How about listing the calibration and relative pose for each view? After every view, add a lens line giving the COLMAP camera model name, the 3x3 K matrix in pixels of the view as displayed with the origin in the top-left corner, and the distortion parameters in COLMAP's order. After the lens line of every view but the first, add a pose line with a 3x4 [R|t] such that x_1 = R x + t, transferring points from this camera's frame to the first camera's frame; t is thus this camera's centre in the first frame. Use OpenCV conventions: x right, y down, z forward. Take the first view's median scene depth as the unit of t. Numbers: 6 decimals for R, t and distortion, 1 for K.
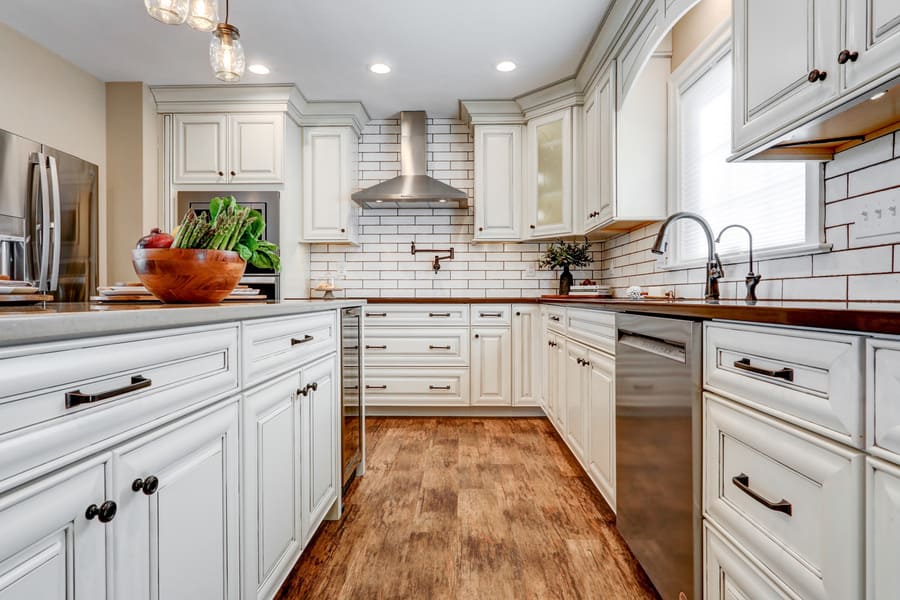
lens RADIAL K [[492.0, 0, 450.7], [0, 492.0, 295.5], [0, 0, 1]] dist [-0.000644, -0.002486]
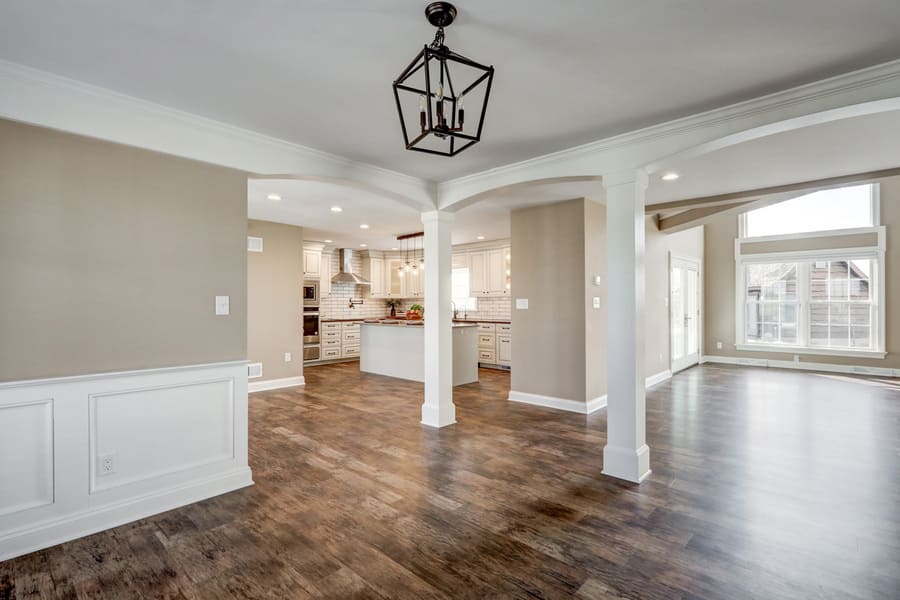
lens RADIAL K [[427.4, 0, 450.1], [0, 427.4, 300.8], [0, 0, 1]] dist [0.001464, -0.000018]
pose [[0.656069, 0.003977, 0.754690, -1.775504], [0.001784, 0.999975, -0.006821, -0.091127], [-0.754699, 0.005821, 0.656046, -1.145988]]
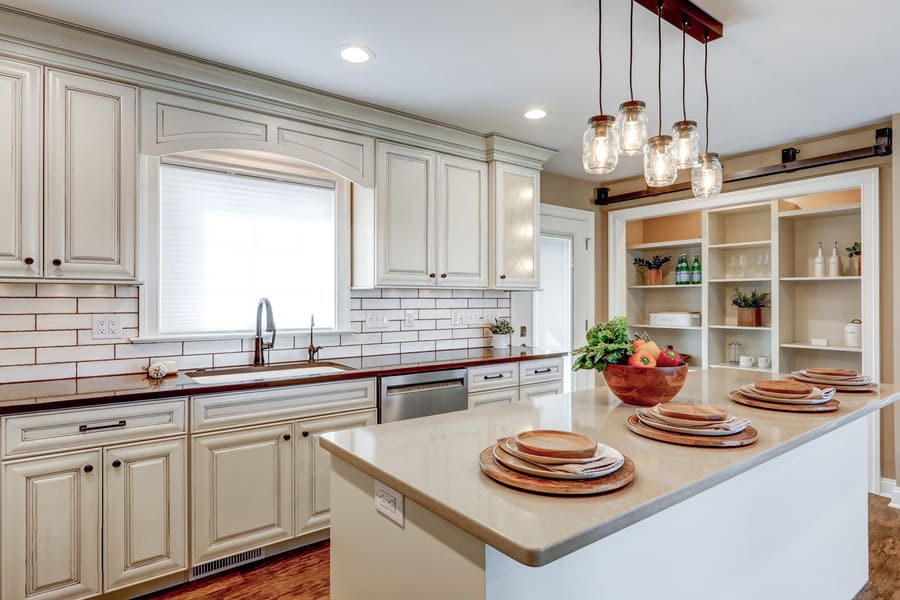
lens RADIAL K [[492.0, 0, 459.4], [0, 492.0, 299.6], [0, 0, 1]] dist [-0.000644, -0.002486]
pose [[-0.629816, 0.005775, 0.776723, -0.528671], [0.002027, 0.999981, -0.005792, -0.103972], [-0.776742, -0.002074, -0.629815, 0.930526]]
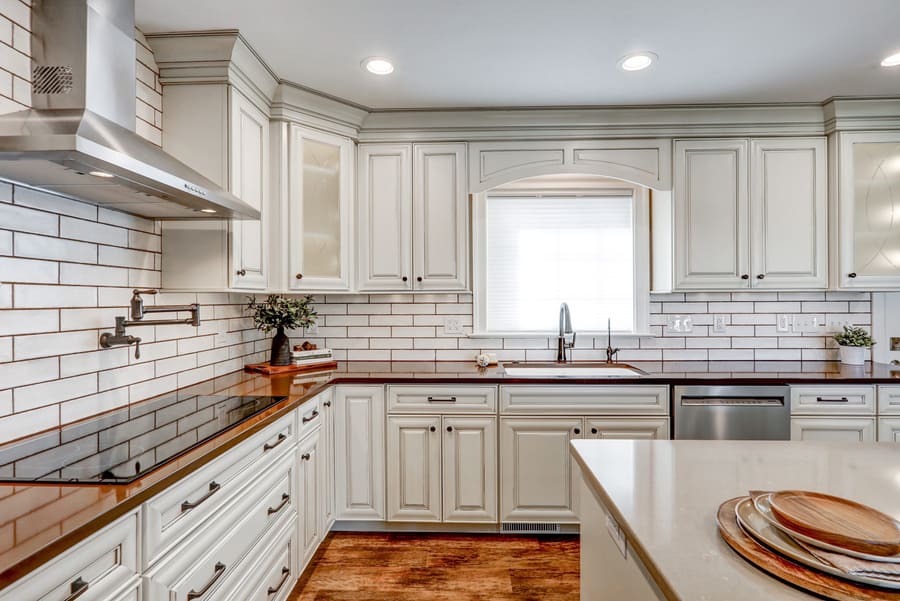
lens RADIAL K [[452.4, 0, 458.7], [0, 452.4, 299.7], [0, 0, 1]] dist [-0.015201, 0.006011]
pose [[0.005265, 0.001551, 0.999985, -0.536513], [0.003054, 0.999994, -0.001567, -0.117477], [-0.999981, 0.003062, 0.005260, 0.860332]]
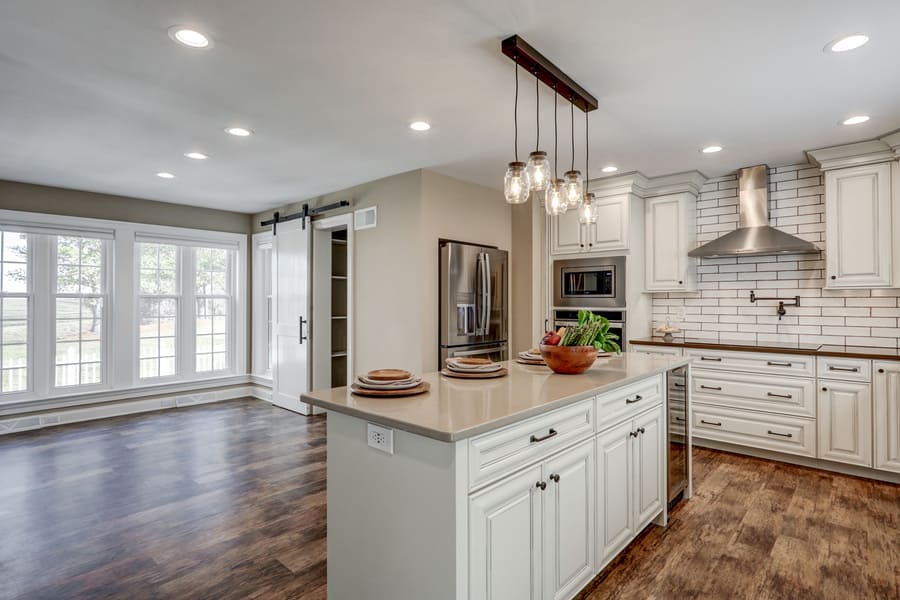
lens RADIAL K [[452.4, 0, 452.3], [0, 452.4, 300.3], [0, 0, 1]] dist [-0.015201, 0.006011]
pose [[0.756376, -0.004252, -0.654123, 0.082505], [-0.005892, 0.999894, -0.013313, -0.085188], [0.654110, 0.013923, 0.756271, -0.189782]]
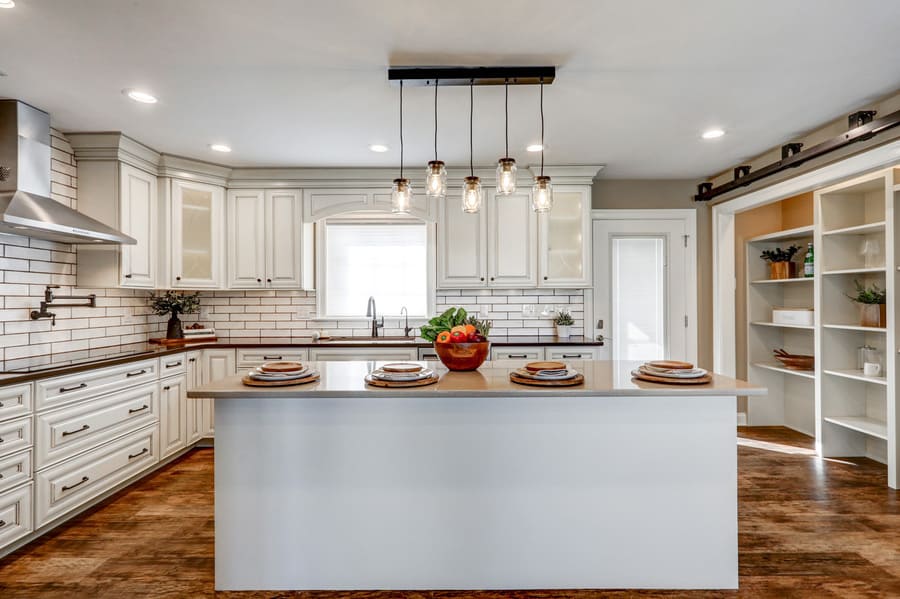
lens RADIAL K [[427.4, 0, 453.8], [0, 427.4, 299.7], [0, 0, 1]] dist [0.001464, -0.000018]
pose [[-0.030682, 0.002971, 0.999525, -0.890952], [0.003559, 0.999990, -0.002863, -0.099174], [-0.999523, 0.003469, -0.030692, 0.471473]]
